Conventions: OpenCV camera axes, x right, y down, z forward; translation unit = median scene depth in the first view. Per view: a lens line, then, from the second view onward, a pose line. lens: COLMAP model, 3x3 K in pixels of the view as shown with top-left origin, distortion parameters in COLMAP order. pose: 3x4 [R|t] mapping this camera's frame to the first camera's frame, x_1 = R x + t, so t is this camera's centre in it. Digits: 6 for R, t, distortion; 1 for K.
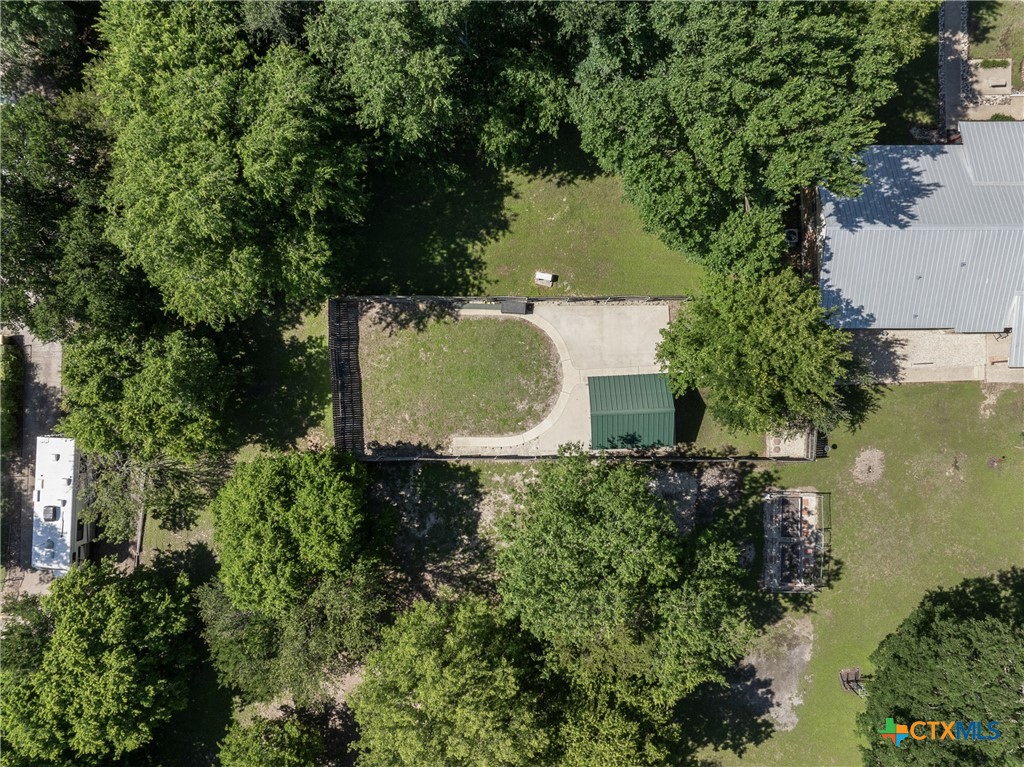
lens RADIAL K [[721.9, 0, 512.5], [0, 721.9, 385.4], [0, 0, 1]] dist [-0.043952, 0.004198]
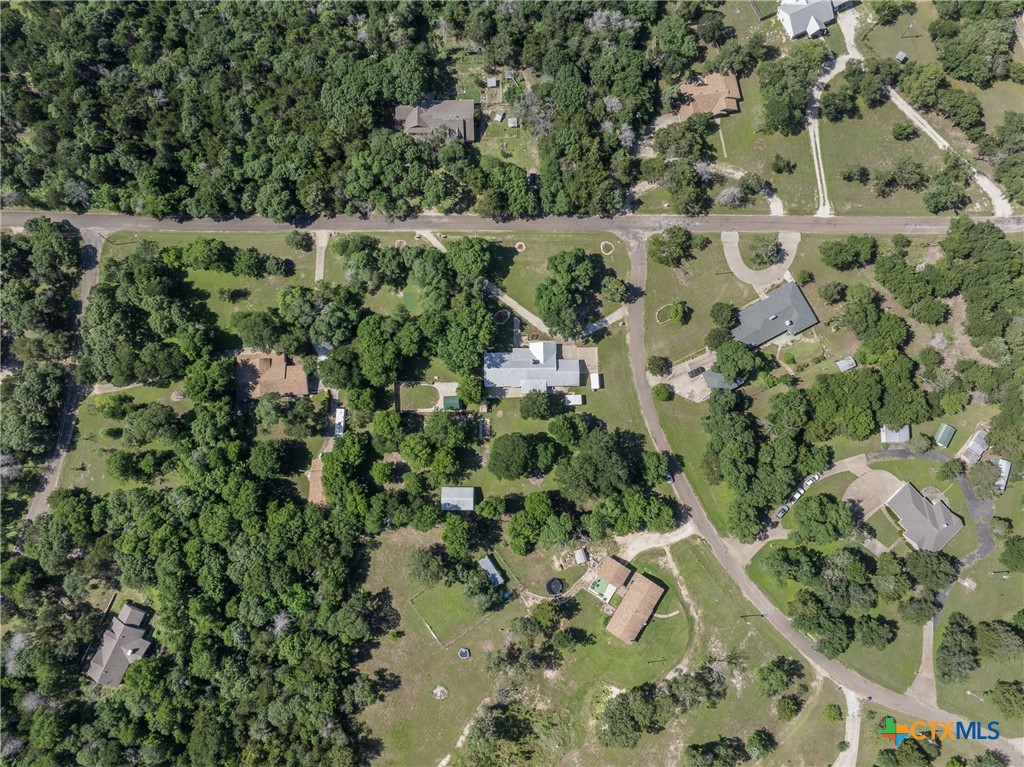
lens RADIAL K [[721.9, 0, 513.4], [0, 721.9, 382.5], [0, 0, 1]] dist [-0.043952, 0.004198]
pose [[0.999987, -0.004556, -0.002471, 0.628558], [0.004249, 0.993635, -0.112570, 0.484679], [0.002968, 0.112558, 0.993641, -4.257615]]
